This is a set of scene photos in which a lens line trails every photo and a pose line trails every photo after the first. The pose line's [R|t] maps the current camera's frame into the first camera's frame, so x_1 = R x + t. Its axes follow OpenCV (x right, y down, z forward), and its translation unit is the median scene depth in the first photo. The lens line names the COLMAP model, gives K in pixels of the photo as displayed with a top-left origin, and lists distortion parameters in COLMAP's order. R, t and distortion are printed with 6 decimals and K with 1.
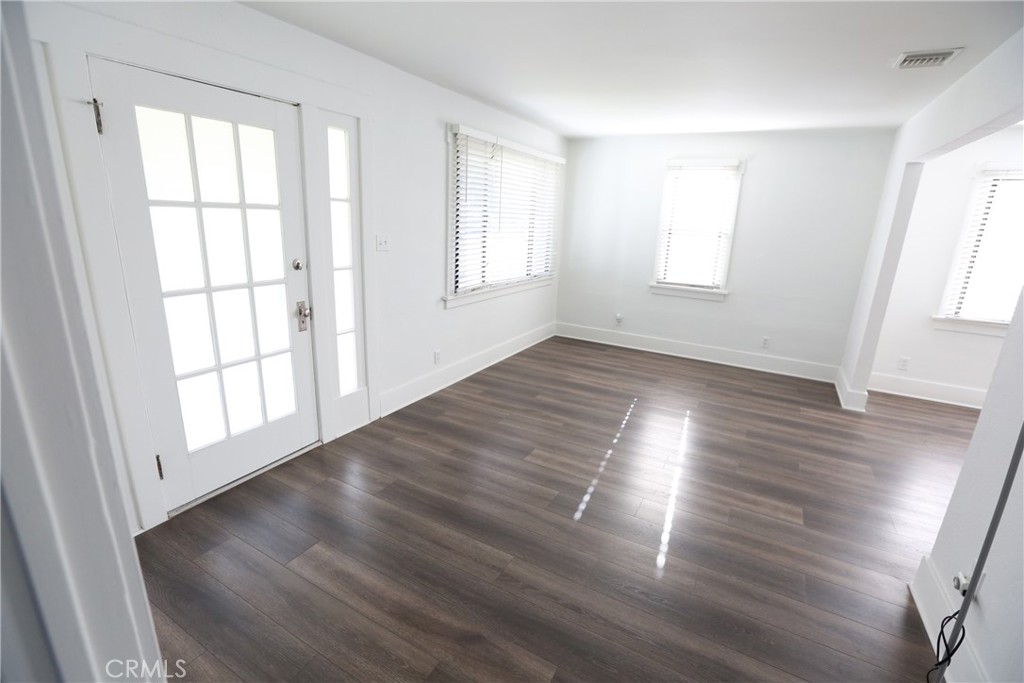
lens RADIAL K [[465.2, 0, 513.4], [0, 465.2, 339.7], [0, 0, 1]] dist [-0.018446, 0.004800]
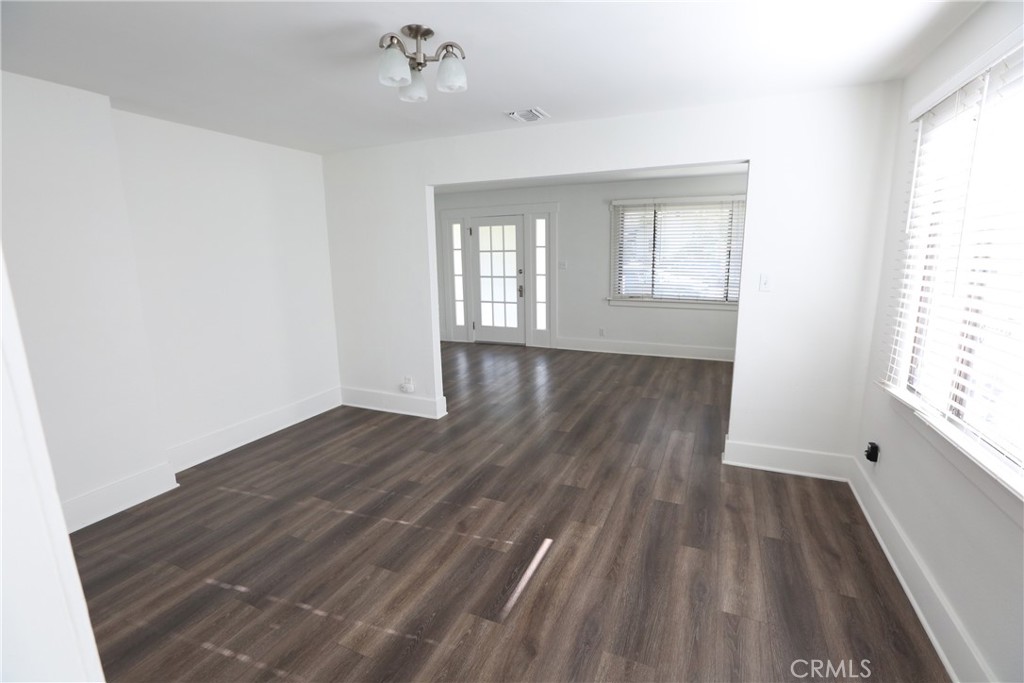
lens RADIAL K [[465.2, 0, 518.3], [0, 465.2, 341.5], [0, 0, 1]] dist [-0.018446, 0.004800]
pose [[0.103805, 0.155203, -0.982414, 2.225657], [-0.242641, 0.961857, 0.126317, -0.107001], [0.964547, 0.225261, 0.137504, 0.694358]]
